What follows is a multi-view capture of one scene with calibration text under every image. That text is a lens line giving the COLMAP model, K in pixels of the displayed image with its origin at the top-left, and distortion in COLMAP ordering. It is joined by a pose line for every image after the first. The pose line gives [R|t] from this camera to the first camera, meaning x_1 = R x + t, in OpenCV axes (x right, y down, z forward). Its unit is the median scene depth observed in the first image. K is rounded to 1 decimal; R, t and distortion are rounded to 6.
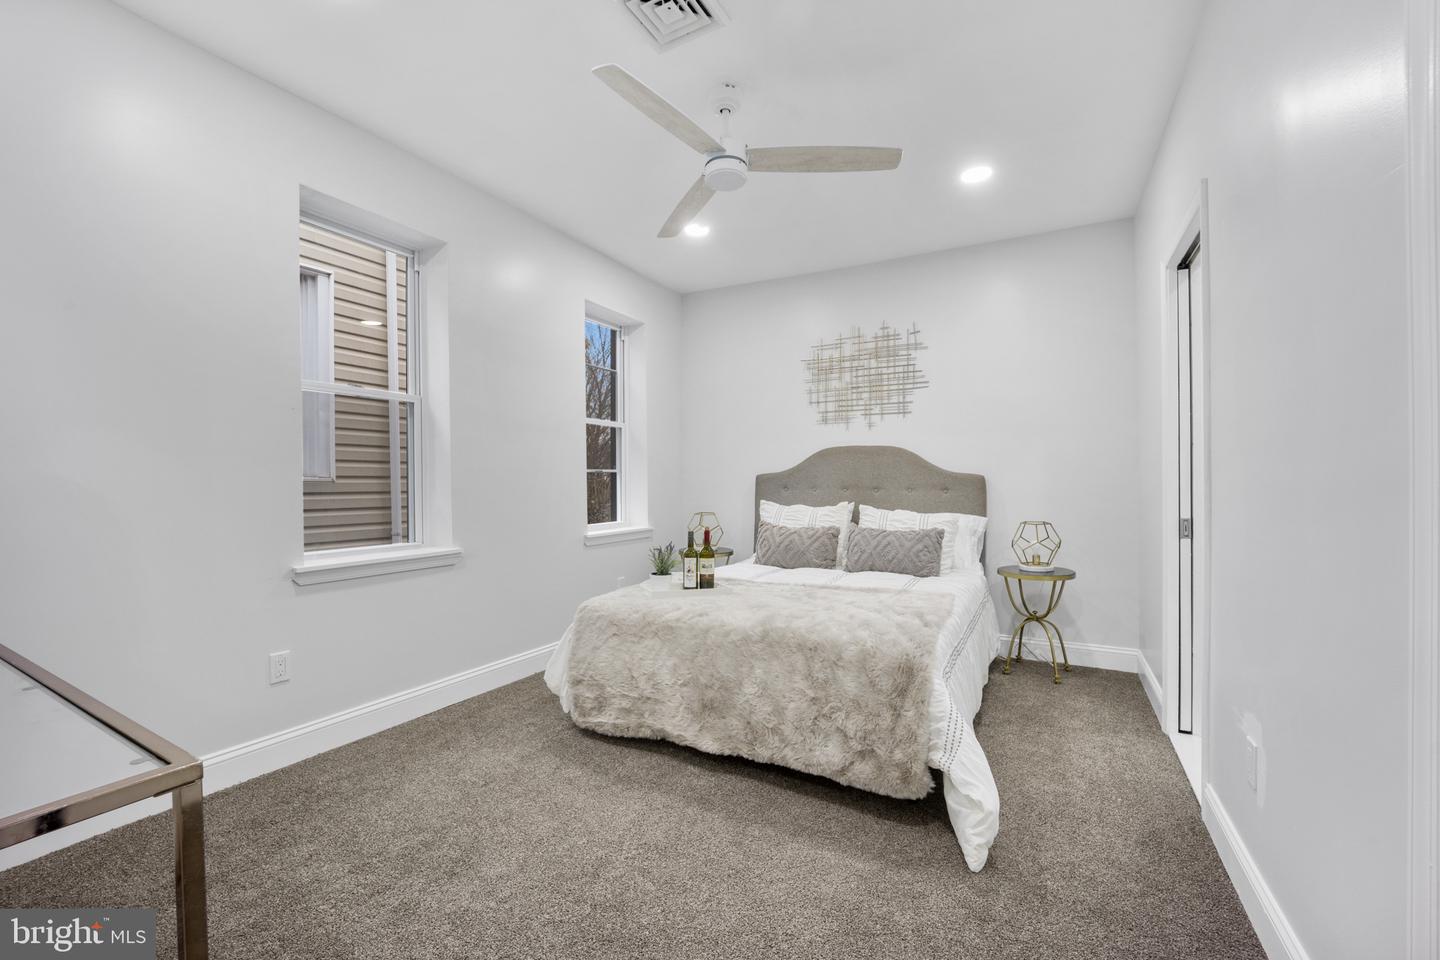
lens RADIAL K [[585.7, 0, 721.8], [0, 585.7, 484.9], [0, 0, 1]] dist [-0.008559, -0.000077]
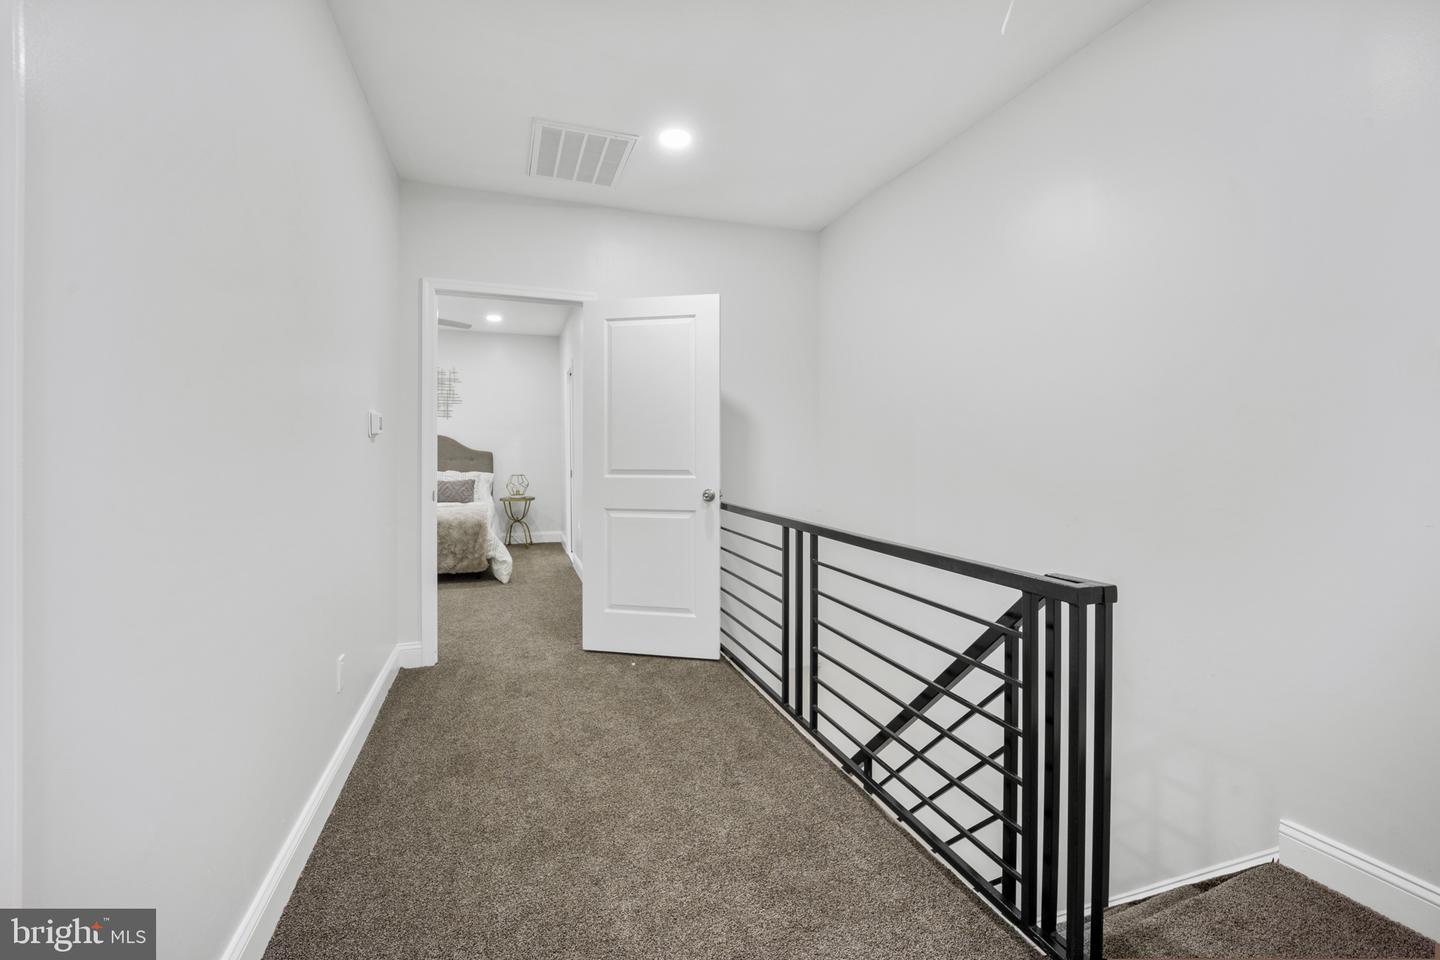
lens RADIAL K [[585.7, 0, 723.8], [0, 585.7, 473.3], [0, 0, 1]] dist [-0.008559, -0.000077]
pose [[0.658452, -0.023067, 0.752269, -0.556417], [-0.001365, 0.999492, 0.031843, -0.009291], [-0.752621, -0.021993, 0.658086, -0.942823]]
